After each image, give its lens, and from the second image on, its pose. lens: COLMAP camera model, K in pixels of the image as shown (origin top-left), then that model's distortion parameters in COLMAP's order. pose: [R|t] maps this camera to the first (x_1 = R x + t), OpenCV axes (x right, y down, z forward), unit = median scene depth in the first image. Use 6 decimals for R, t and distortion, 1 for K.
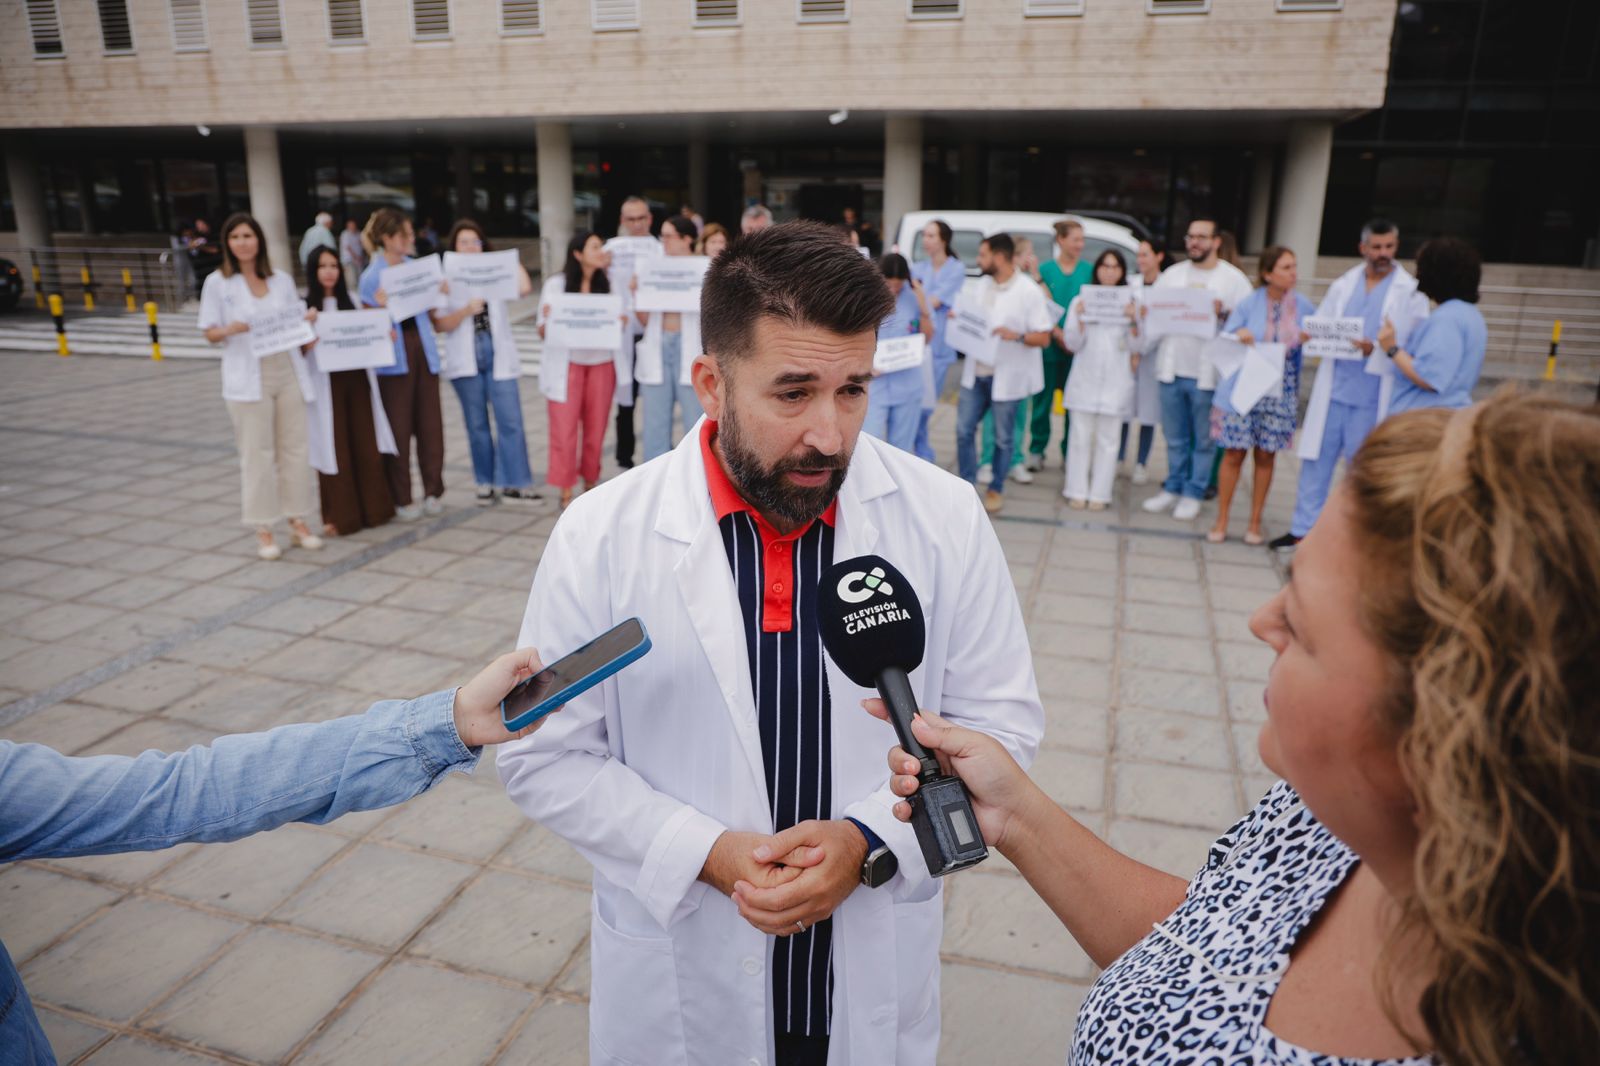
lens RADIAL K [[1093.0, 0, 797.6], [0, 1093.0, 545.3], [0, 0, 1]] dist [-0.093949, 0.058177]
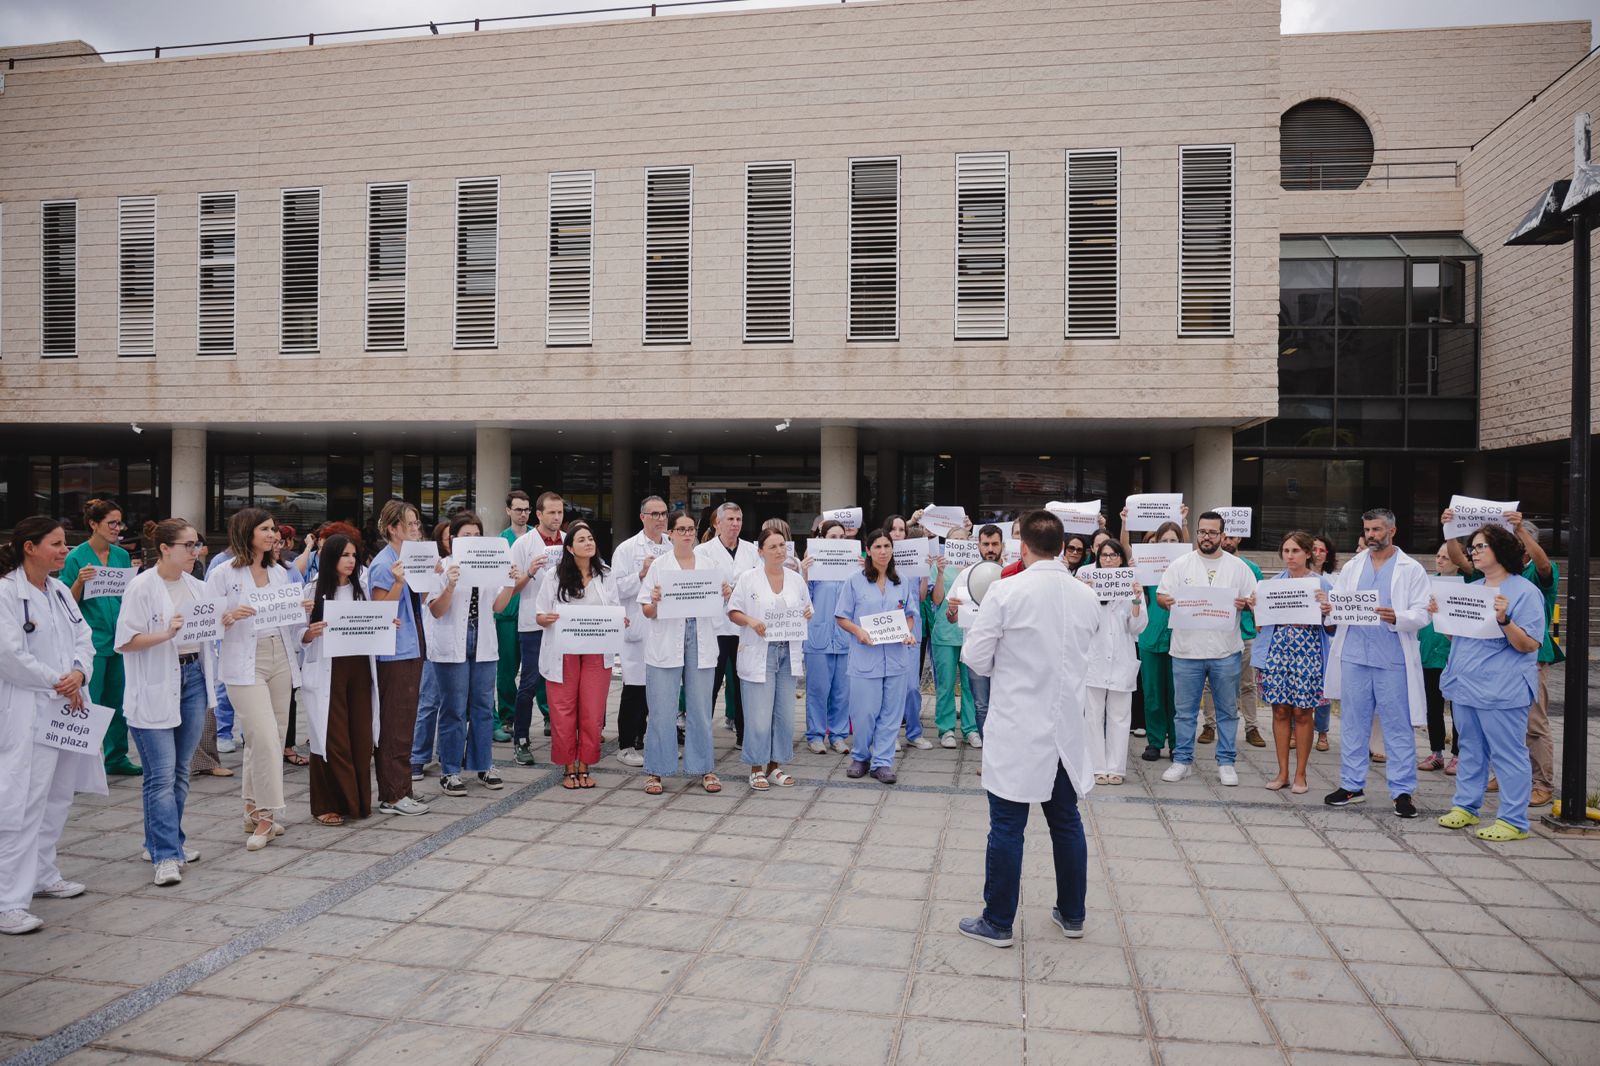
lens RADIAL K [[1132.1, 0, 800.0], [0, 1132.1, 533.0], [0, 0, 1]] dist [-0.105806, 0.077307]
pose [[0.994220, -0.001976, 0.107342, -0.073293], [0.031971, 0.959921, -0.278441, 0.012549], [-0.102490, 0.280263, 0.954436, -0.029224]]
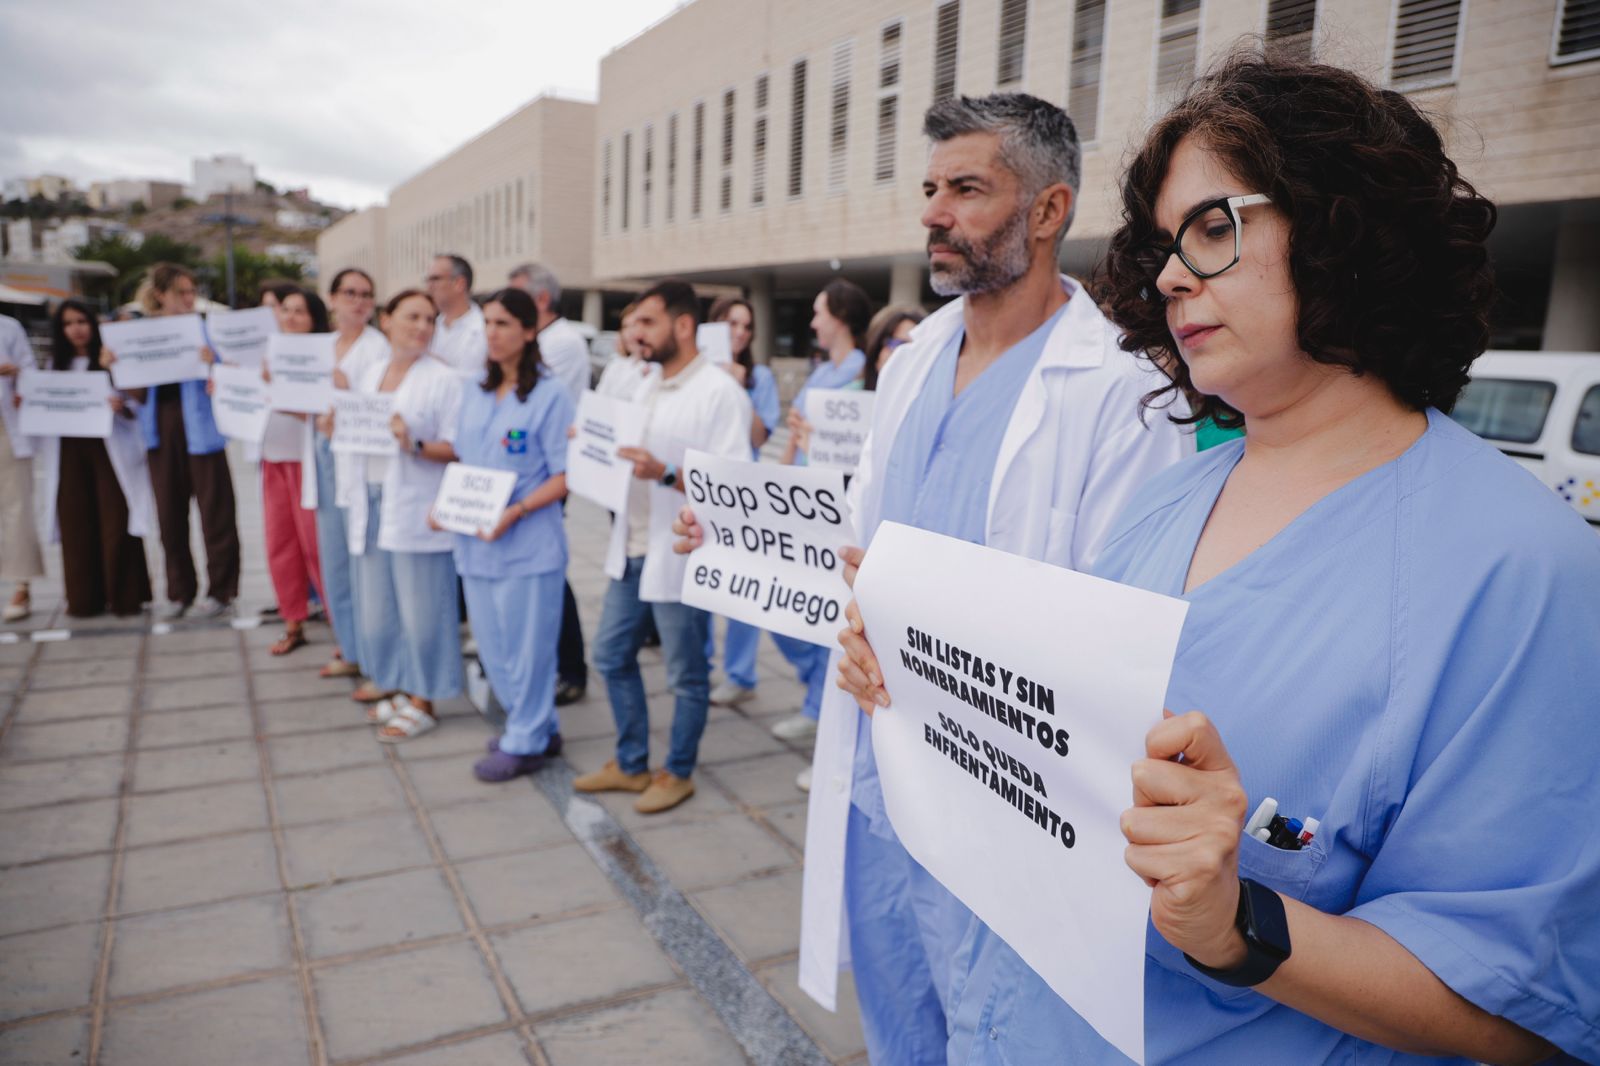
lens RADIAL K [[1096.1, 0, 818.7], [0, 1096.1, 528.1], [0, 0, 1]] dist [-0.089969, 0.054926]
pose [[0.725419, 0.129807, -0.675957, 0.278318], [-0.238186, 0.968723, -0.069588, -0.075194], [0.645782, 0.211484, 0.733649, 0.332677]]
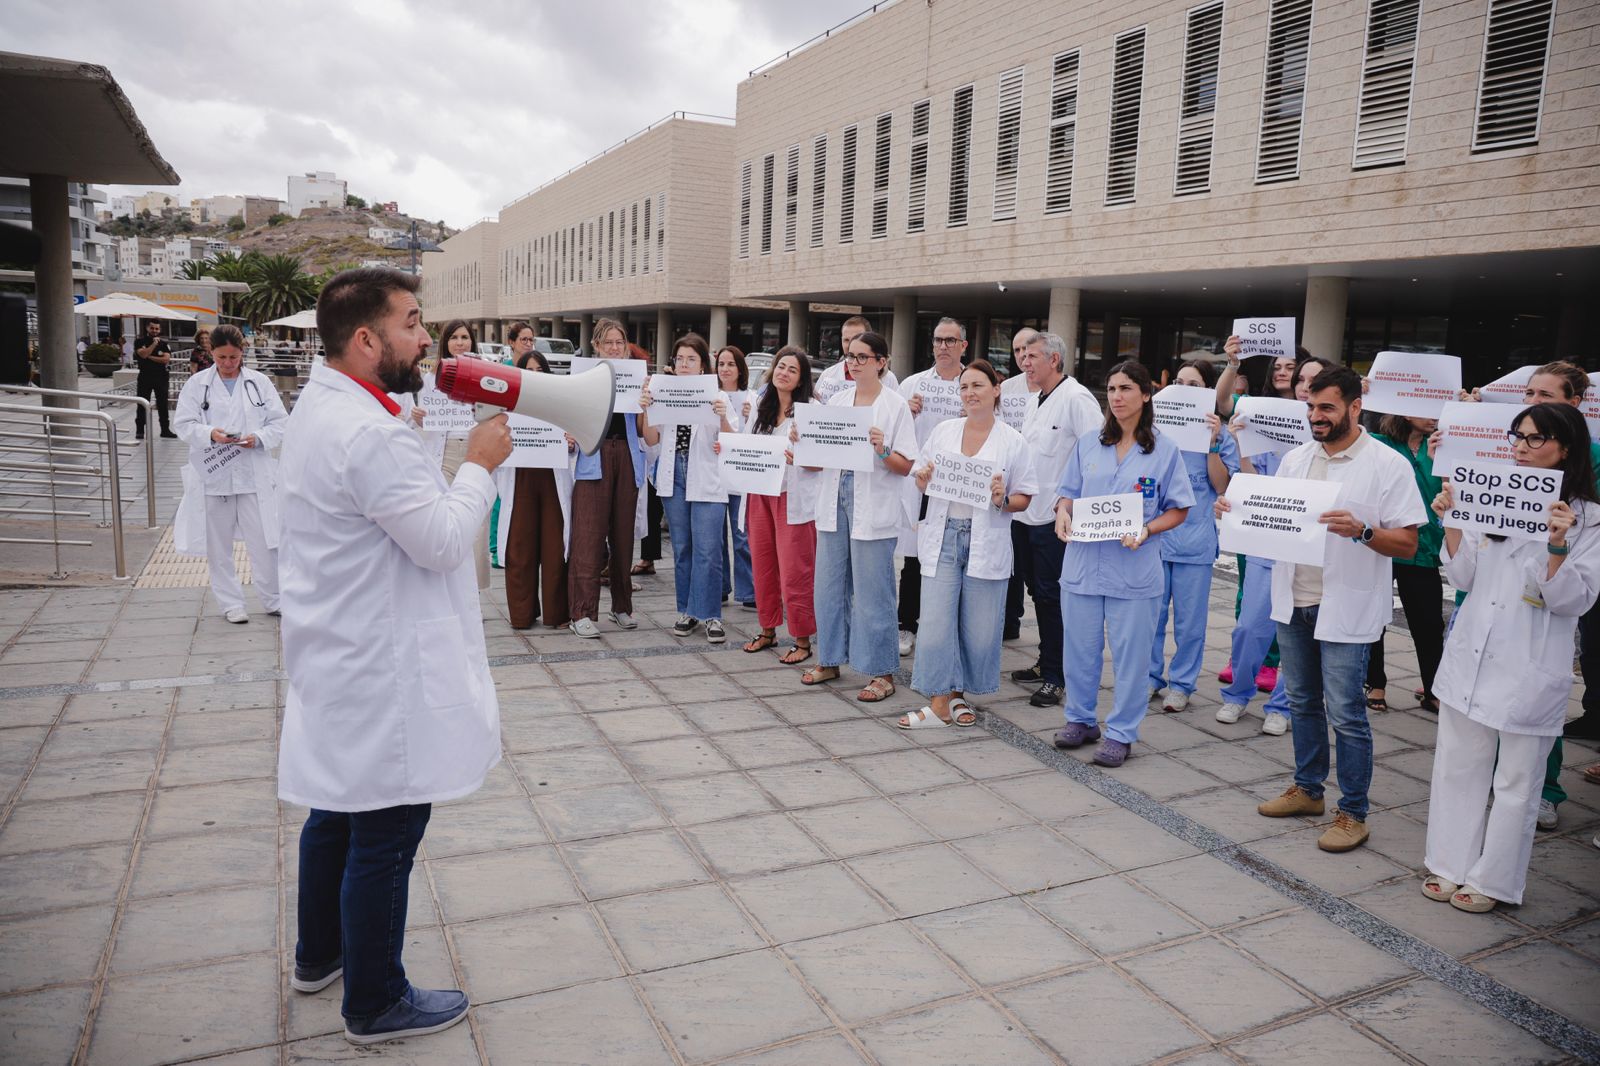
lens RADIAL K [[1091.9, 0, 808.2], [0, 1091.9, 533.4], [0, 0, 1]] dist [-0.098966, 0.066398]
pose [[0.674153, 0.134367, -0.726266, 0.204145], [-0.251578, 0.966287, -0.054754, -0.050104], [0.694425, 0.219625, 0.685229, 0.212292]]
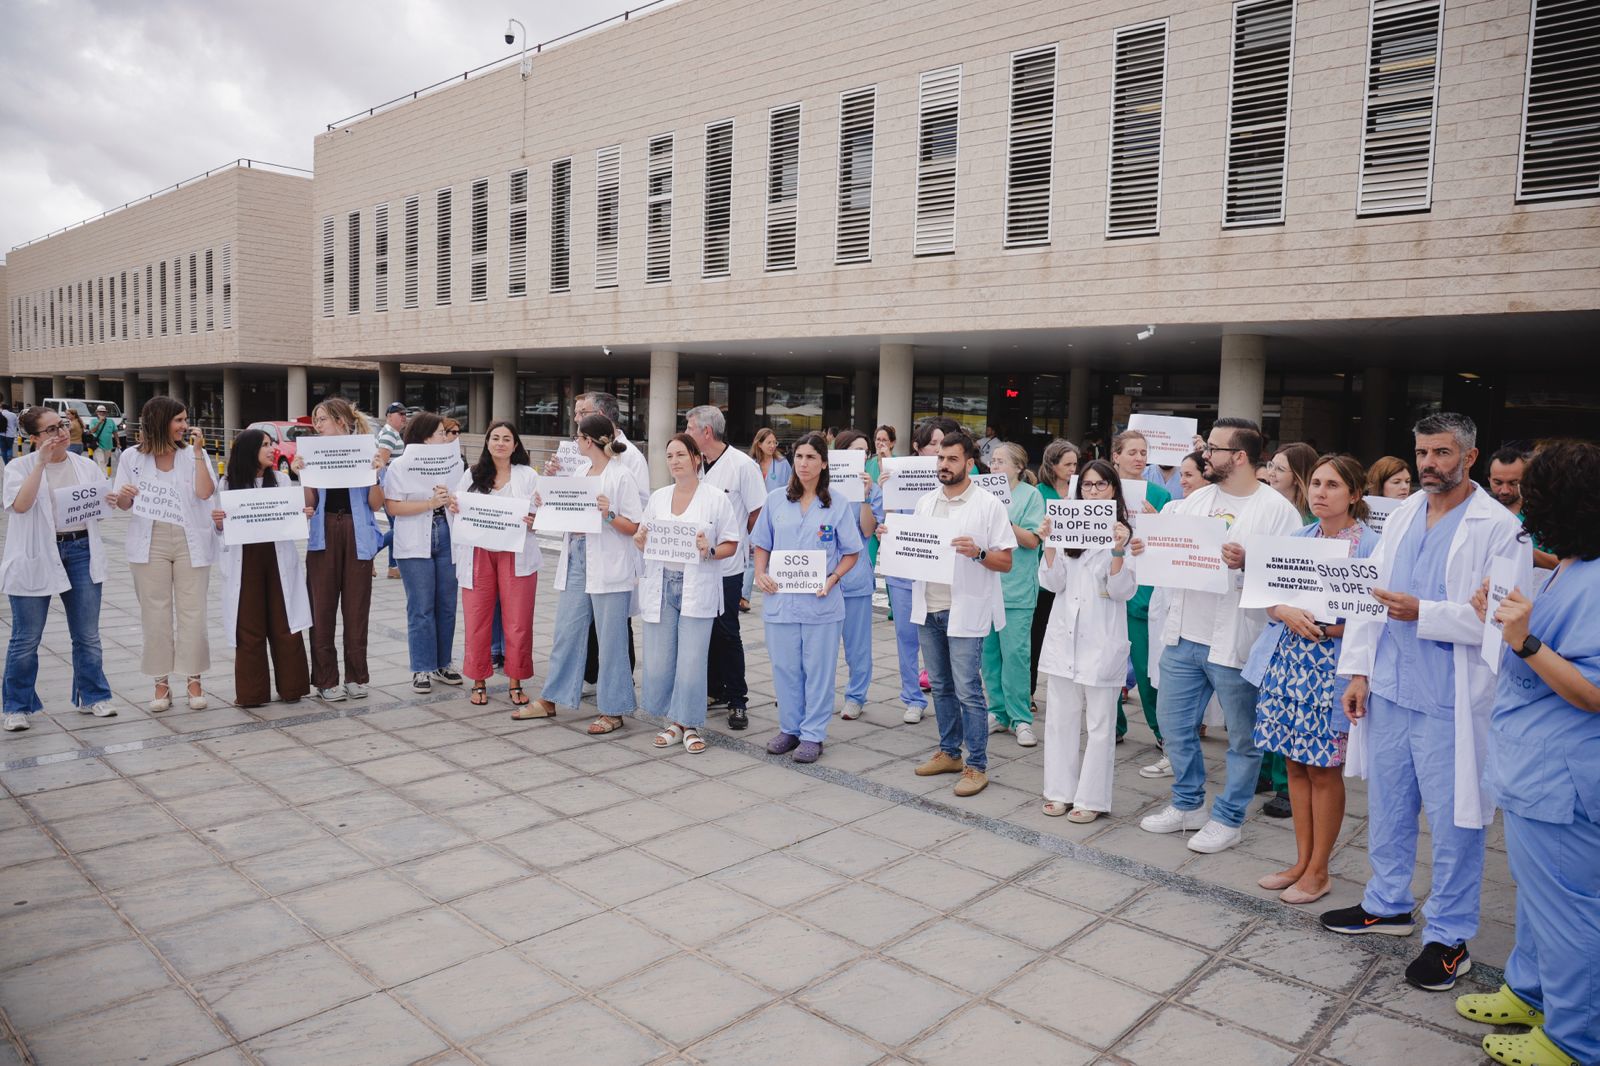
lens RADIAL K [[1091.9, 0, 808.2], [0, 1091.9, 533.4], [0, 0, 1]] dist [-0.098966, 0.066398]
pose [[0.900945, 0.058826, -0.429927, 0.208722], [-0.149285, 0.972310, -0.179799, -0.029939], [0.407445, 0.226171, 0.884780, 0.131376]]
